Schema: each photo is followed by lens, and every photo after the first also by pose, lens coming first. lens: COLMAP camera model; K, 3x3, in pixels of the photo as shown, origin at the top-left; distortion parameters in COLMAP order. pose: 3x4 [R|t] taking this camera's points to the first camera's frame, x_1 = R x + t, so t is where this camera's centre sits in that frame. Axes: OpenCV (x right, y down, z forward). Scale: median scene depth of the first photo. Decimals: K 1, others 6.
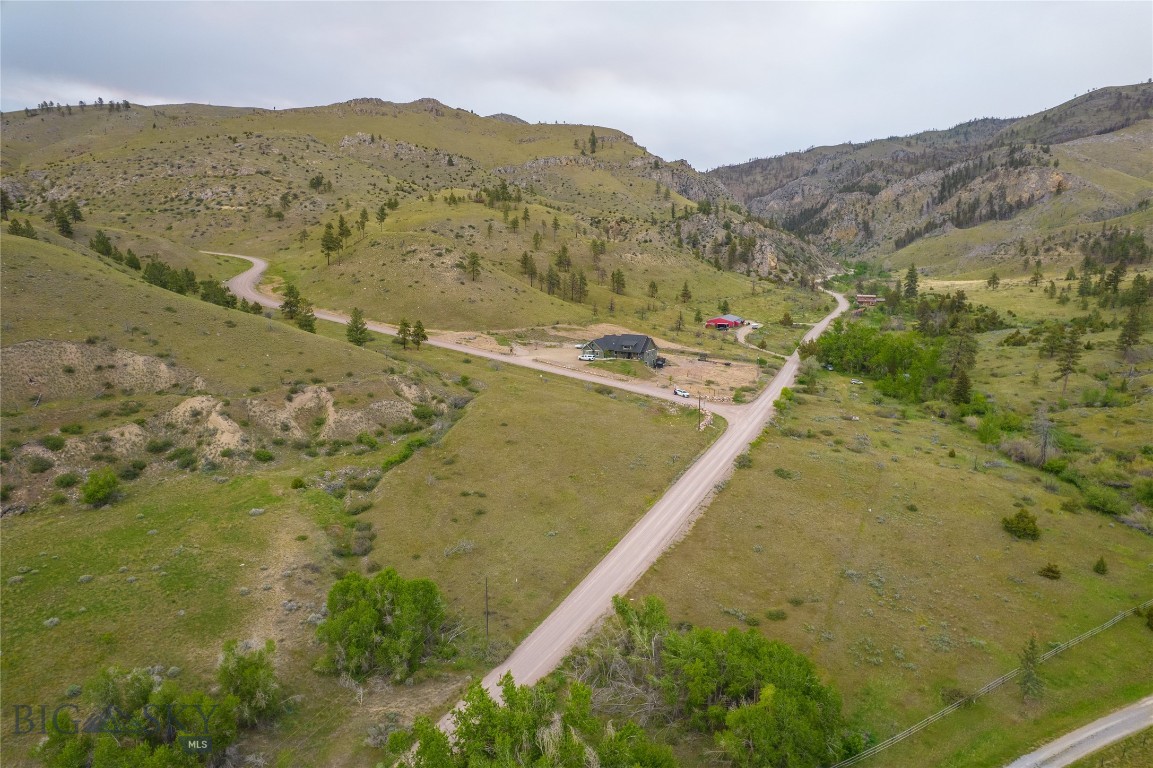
lens RADIAL K [[735.8, 0, 583.4], [0, 735.8, 398.7], [0, 0, 1]] dist [-0.074417, 0.066072]
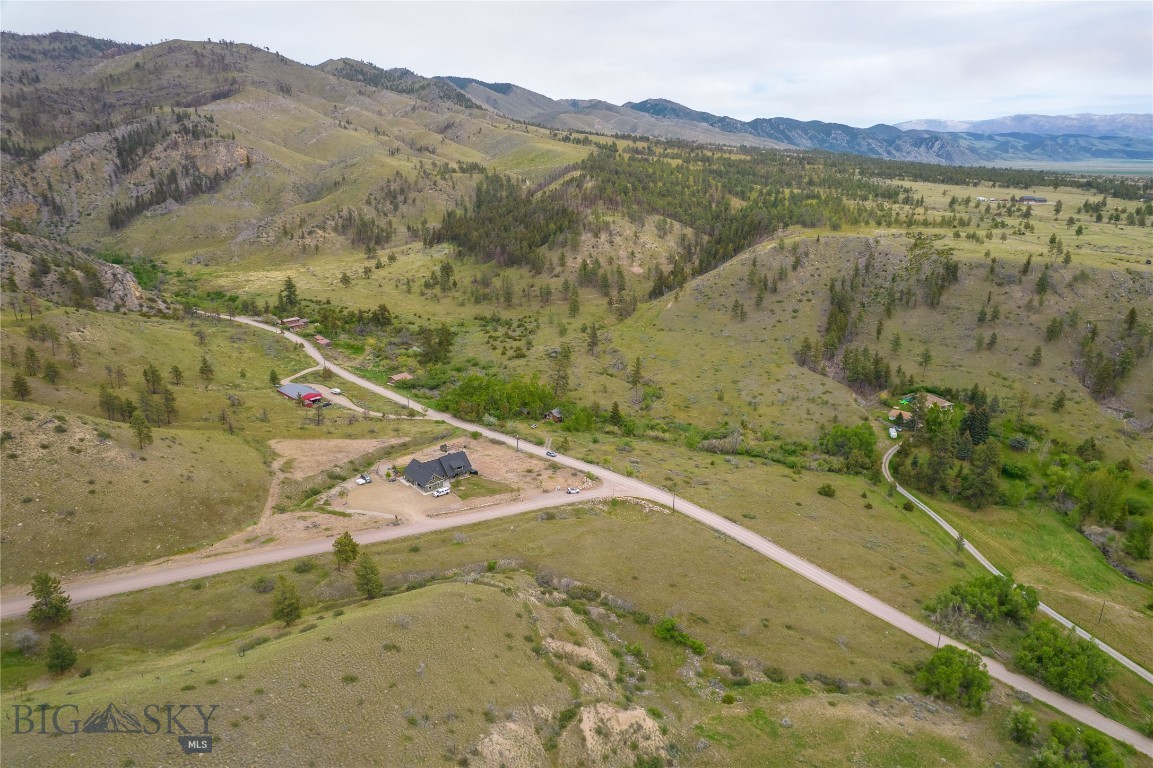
lens RADIAL K [[735.8, 0, 583.4], [0, 735.8, 398.7], [0, 0, 1]] dist [-0.074417, 0.066072]
pose [[0.380070, -0.289996, 0.878322, -0.649637], [0.191325, 0.953692, 0.232091, -0.316009], [-0.904954, 0.079834, 0.417953, 0.317574]]
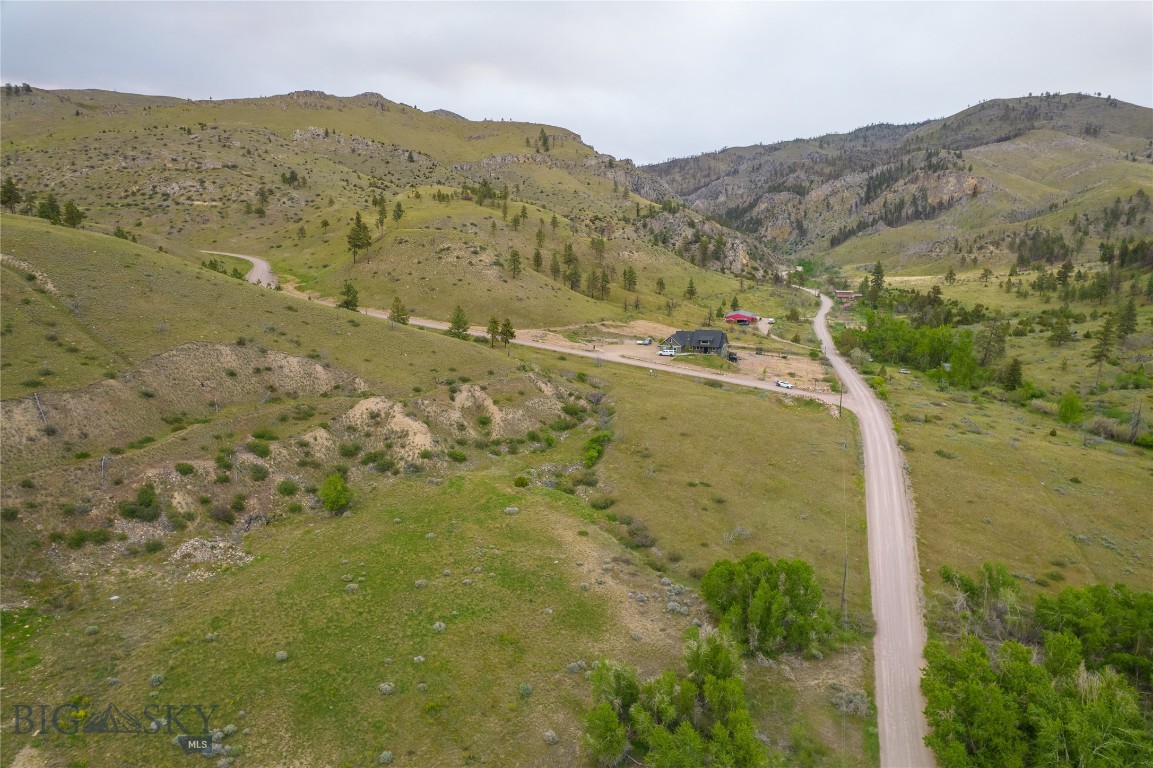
lens RADIAL K [[735.8, 0, 583.4], [0, 735.8, 398.7], [0, 0, 1]] dist [-0.074417, 0.066072]
pose [[0.991627, -0.025356, 0.126620, -0.201858], [0.025032, 0.999678, 0.004145, 0.000595], [-0.126684, -0.000941, 0.991943, -0.001710]]
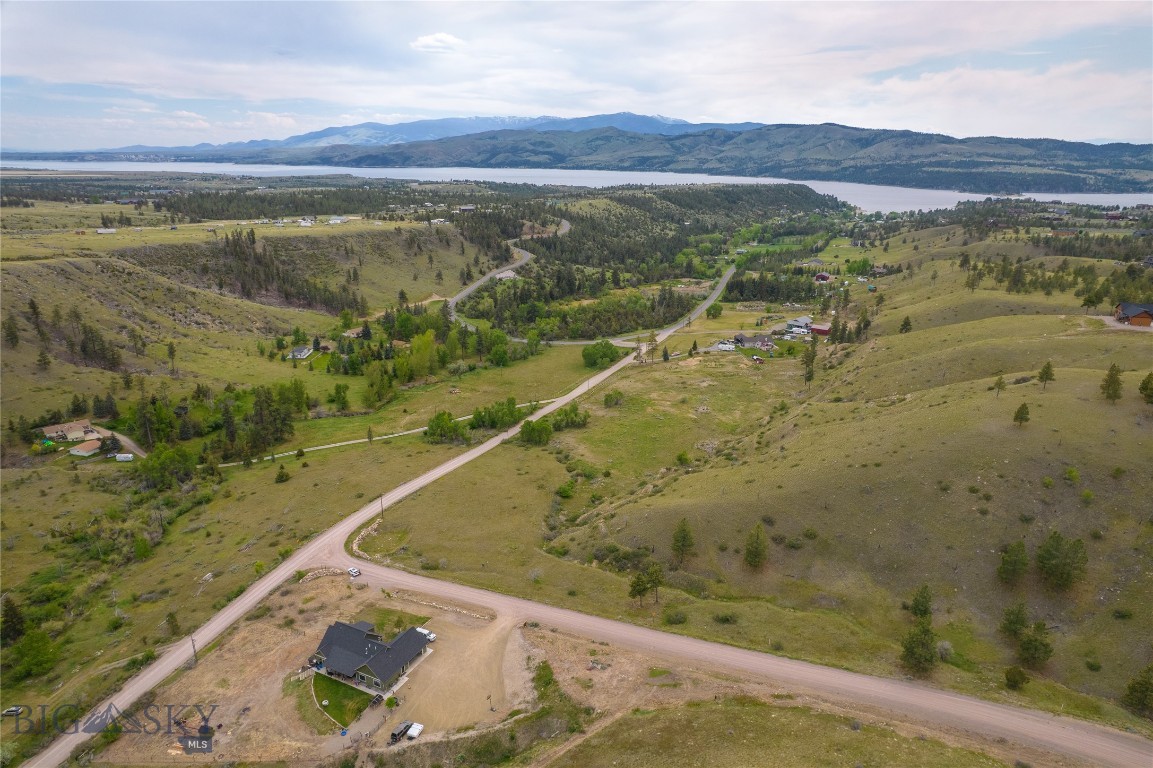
lens RADIAL K [[735.8, 0, 583.4], [0, 735.8, 398.7], [0, 0, 1]] dist [-0.074417, 0.066072]
pose [[-0.998745, 0.012434, -0.048518, -0.103875], [-0.014010, 0.860675, 0.508962, -0.536683], [0.048087, 0.509003, -0.859421, 1.268414]]
